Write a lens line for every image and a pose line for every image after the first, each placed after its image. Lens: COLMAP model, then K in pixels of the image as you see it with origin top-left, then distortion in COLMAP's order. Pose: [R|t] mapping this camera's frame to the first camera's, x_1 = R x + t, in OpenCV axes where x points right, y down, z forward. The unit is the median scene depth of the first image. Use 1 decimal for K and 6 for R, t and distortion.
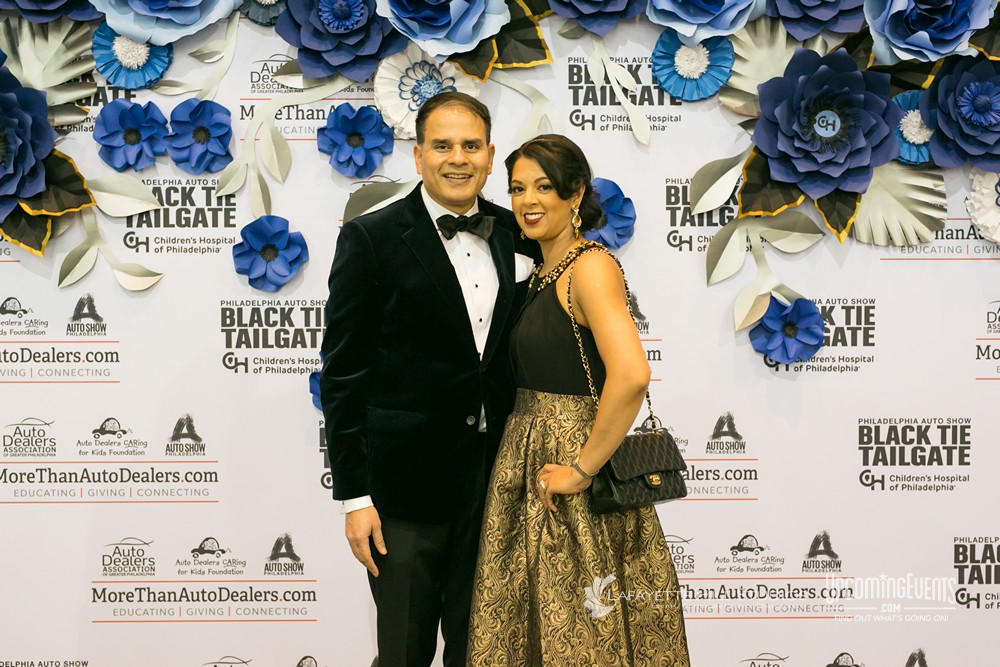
lens RADIAL K [[1387.7, 0, 491.5], [0, 1387.7, 321.0], [0, 0, 1]] dist [0.018517, 0.000000]
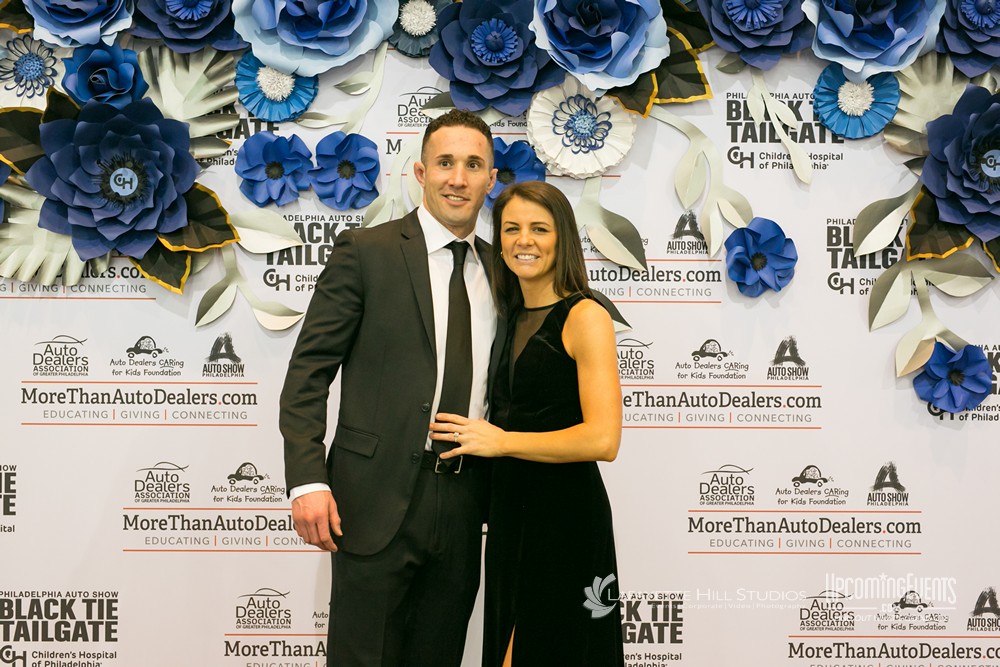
lens RADIAL K [[1387.7, 0, 491.3], [0, 1387.7, 321.5], [0, 0, 1]] dist [0.018517, 0.000000]
pose [[0.999956, 0.008690, 0.003574, -0.110937], [-0.008593, 0.999618, -0.026281, -0.003955], [-0.003801, 0.026250, 0.999648, 0.039455]]
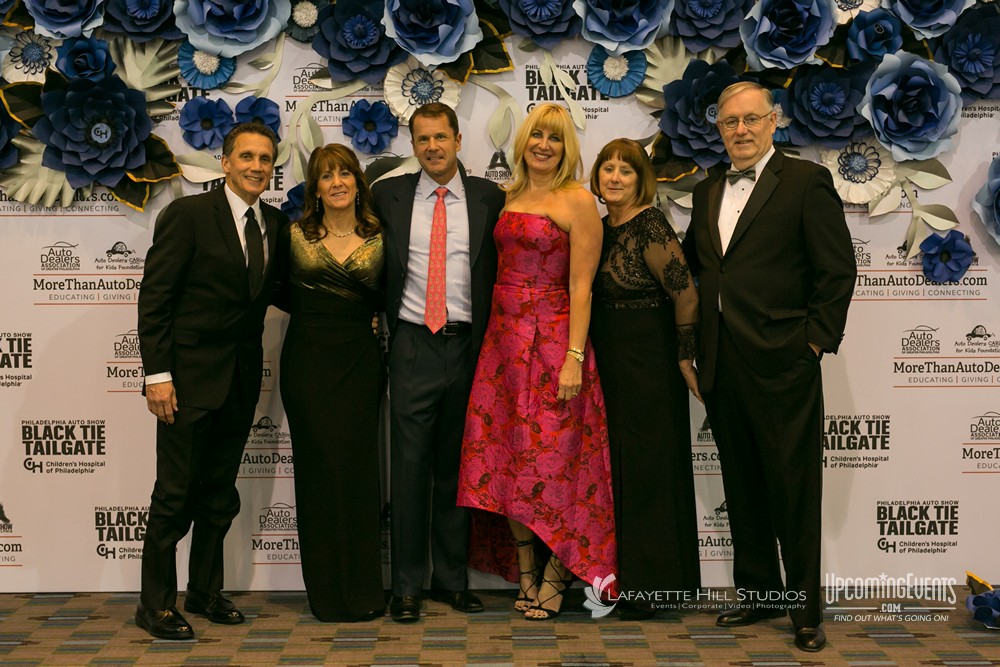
lens RADIAL K [[1387.7, 0, 496.2], [0, 1387.7, 319.4], [0, 0, 1]] dist [0.018517, 0.000000]
pose [[0.999997, -0.002107, 0.000823, 0.024506], [0.002085, 0.999657, 0.026120, 0.024466], [-0.000878, -0.026118, 0.999658, -0.372928]]
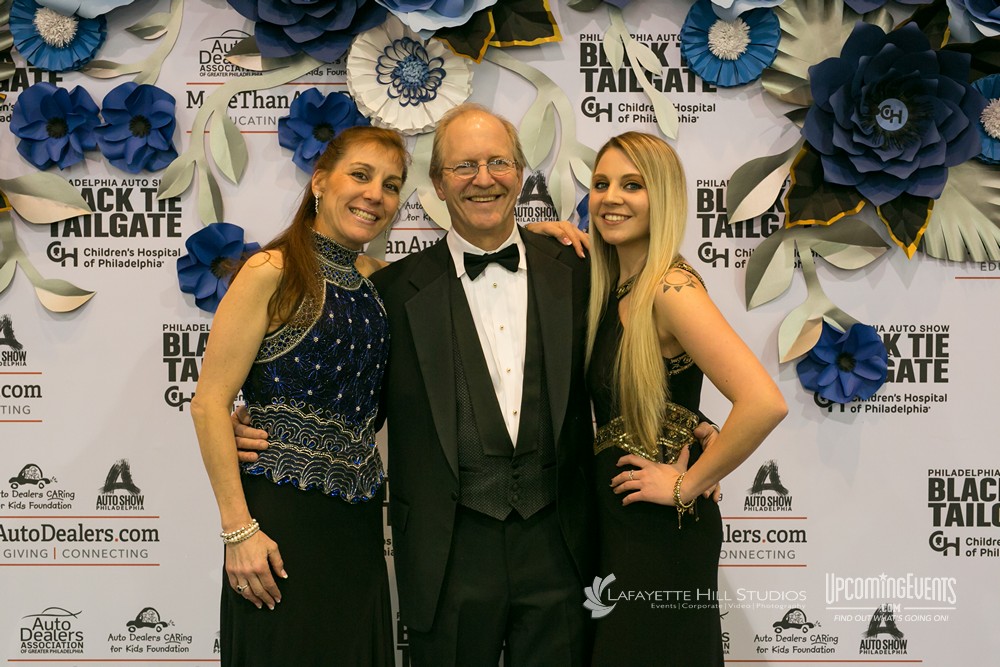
lens RADIAL K [[1387.7, 0, 495.4], [0, 1387.7, 319.7], [0, 0, 1]] dist [0.018517, 0.000000]
pose [[0.999910, 0.004111, -0.012751, 0.015771], [-0.004149, 0.999987, -0.002966, -0.016026], [0.012739, 0.003019, 0.999914, 0.167852]]
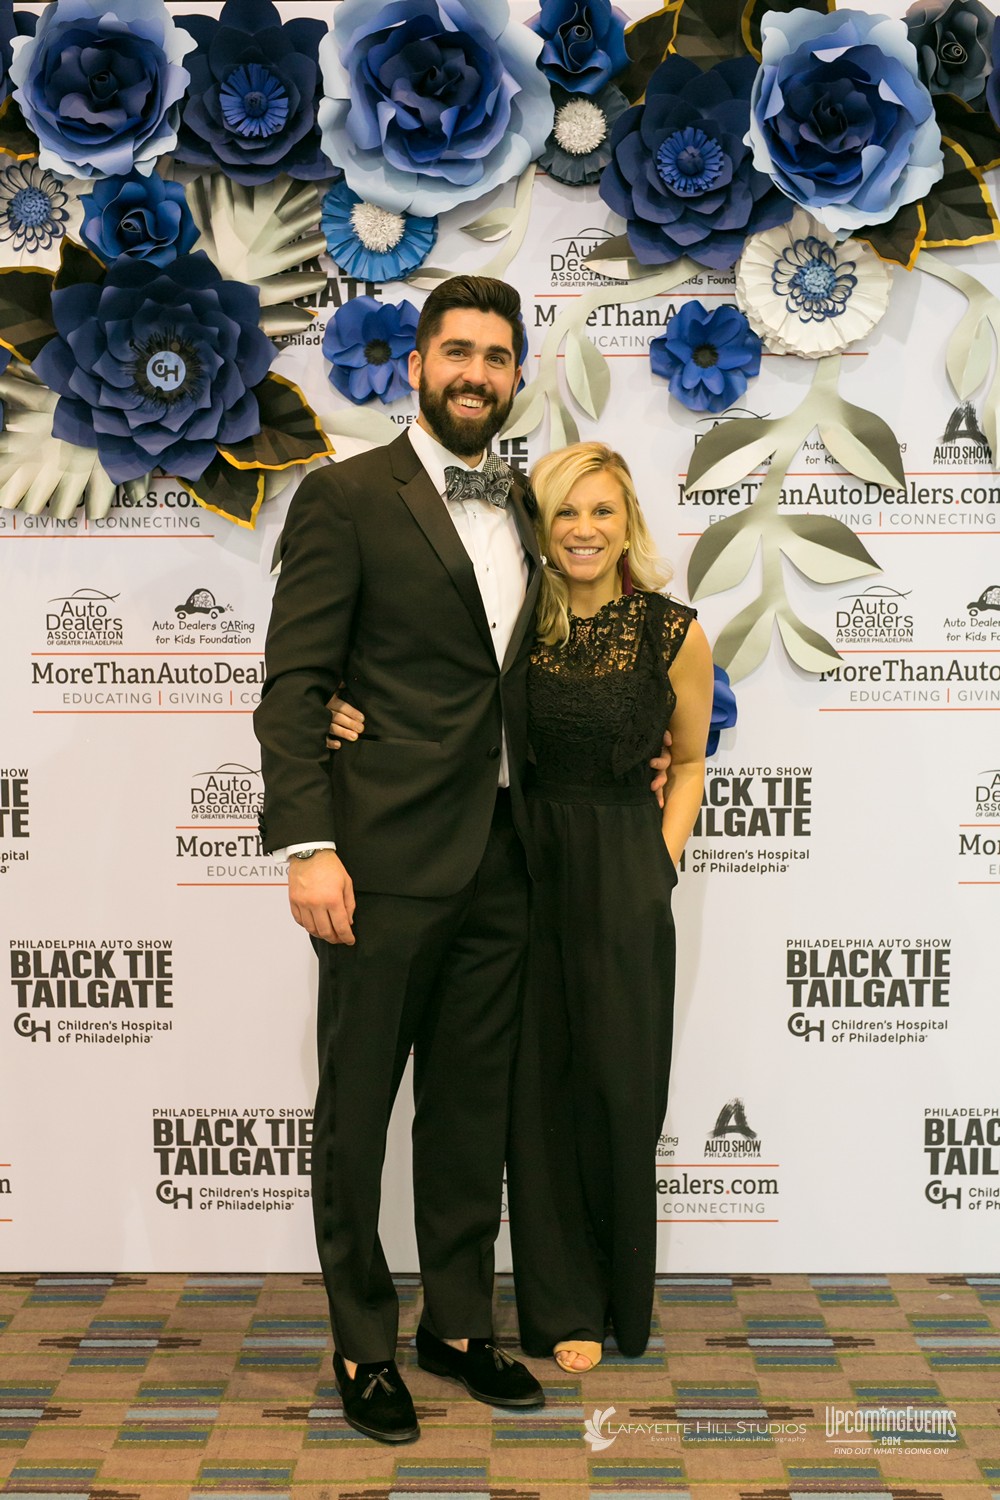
lens RADIAL K [[2081.5, 0, 488.7], [0, 2081.5, 741.8], [0, 0, 1]] dist [0.018517, 0.000000]
pose [[0.999800, 0.000549, -0.019969, -0.183629], [0.000839, 0.997585, 0.069453, -0.012988], [0.019959, -0.069456, 0.997385, -0.031128]]
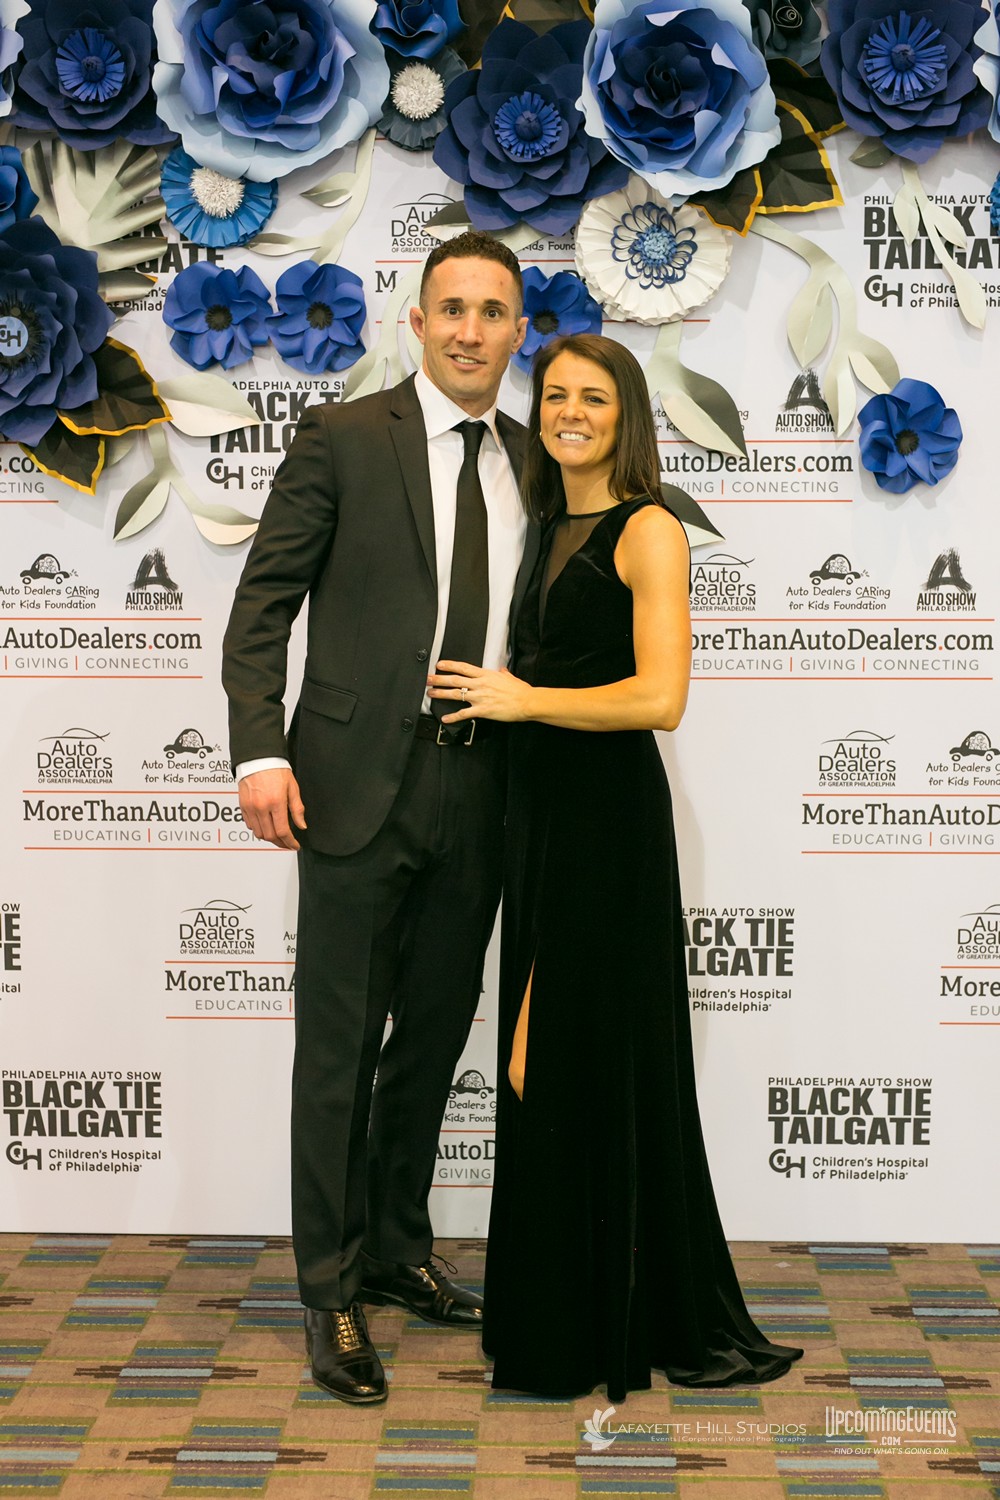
lens RADIAL K [[2081.5, 0, 492.0], [0, 2081.5, 741.3], [0, 0, 1]] dist [0.018517, 0.000000]
pose [[0.999051, 0.006801, -0.043014, -0.079270], [-0.003143, 0.996414, 0.084552, -0.012632], [0.043435, -0.084337, 0.995490, -0.029414]]
